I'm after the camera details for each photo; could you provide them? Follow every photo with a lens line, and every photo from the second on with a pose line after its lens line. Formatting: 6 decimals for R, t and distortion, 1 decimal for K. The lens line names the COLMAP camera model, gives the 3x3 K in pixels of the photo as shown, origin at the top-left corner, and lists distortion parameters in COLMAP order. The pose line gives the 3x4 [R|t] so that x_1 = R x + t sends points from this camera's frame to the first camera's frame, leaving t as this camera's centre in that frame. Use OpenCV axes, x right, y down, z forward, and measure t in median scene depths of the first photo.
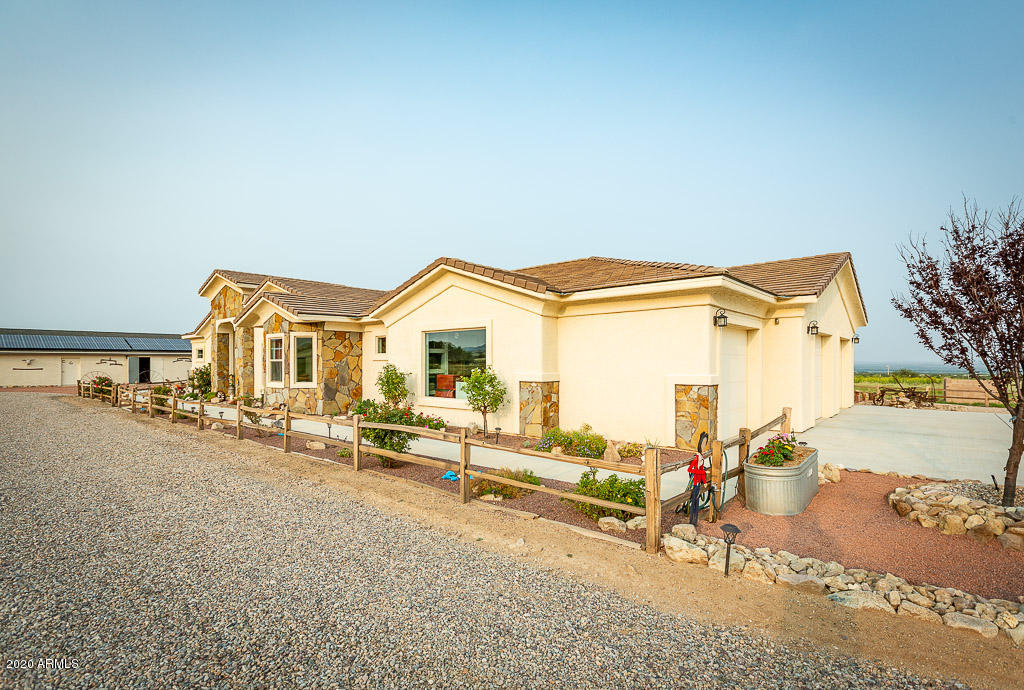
lens RADIAL K [[494.9, 0, 512.0], [0, 494.9, 345.0], [0, 0, 1]] dist [0.000017, -0.000174]
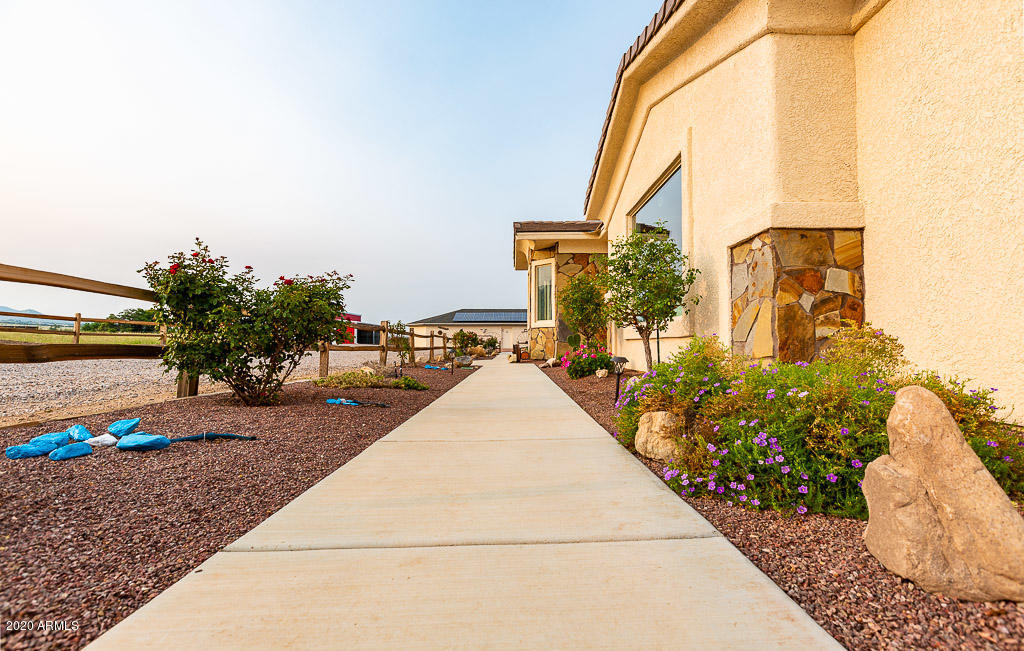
lens RADIAL K [[465.7, 0, 512.0], [0, 465.7, 325.5], [0, 0, 1]] dist [0.000842, 0.000051]
pose [[0.685254, -0.018196, -0.728077, 0.157259], [0.017694, 0.999809, -0.008334, 0.132782], [0.728089, -0.007171, 0.685445, 0.640549]]
